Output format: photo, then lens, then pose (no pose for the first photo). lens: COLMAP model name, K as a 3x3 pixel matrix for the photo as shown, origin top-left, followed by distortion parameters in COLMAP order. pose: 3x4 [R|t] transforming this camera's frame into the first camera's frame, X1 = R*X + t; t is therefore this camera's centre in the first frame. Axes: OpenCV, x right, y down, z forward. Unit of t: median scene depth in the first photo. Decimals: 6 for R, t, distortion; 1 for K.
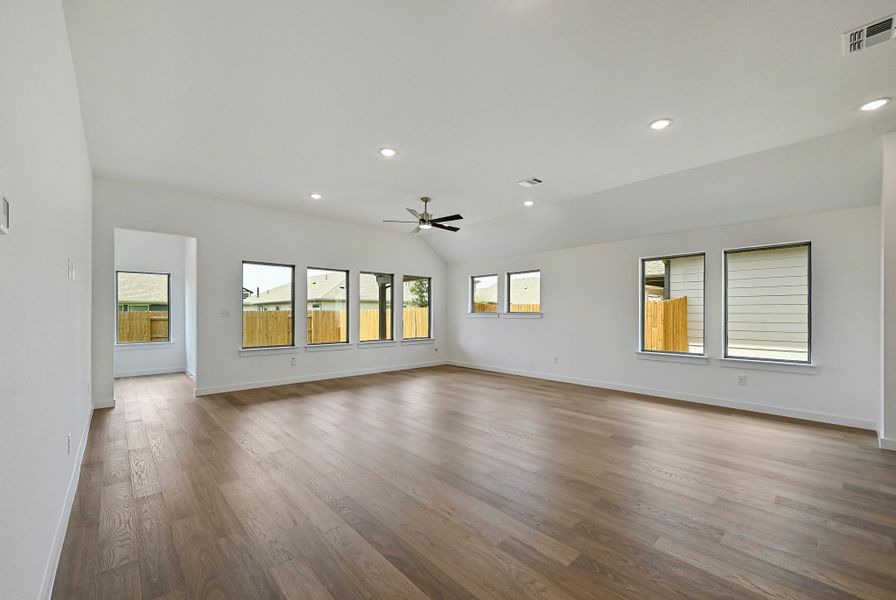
lens RADIAL K [[364.1, 0, 452.9], [0, 364.1, 311.5], [0, 0, 1]] dist [-0.001711, -0.000109]
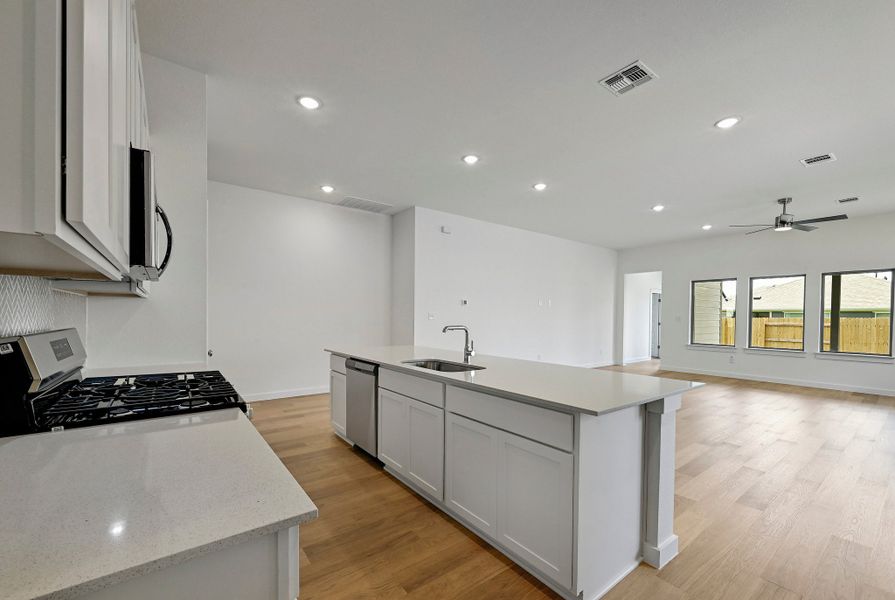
lens RADIAL K [[367.2, 0, 449.5], [0, 367.2, 319.0], [0, 0, 1]] dist [0.002459, 0.000181]
pose [[-0.095262, 0.006427, -0.995432, 0.770630], [-0.006951, 0.999950, 0.007122, 0.002694], [0.995428, 0.007598, -0.095212, 0.173133]]
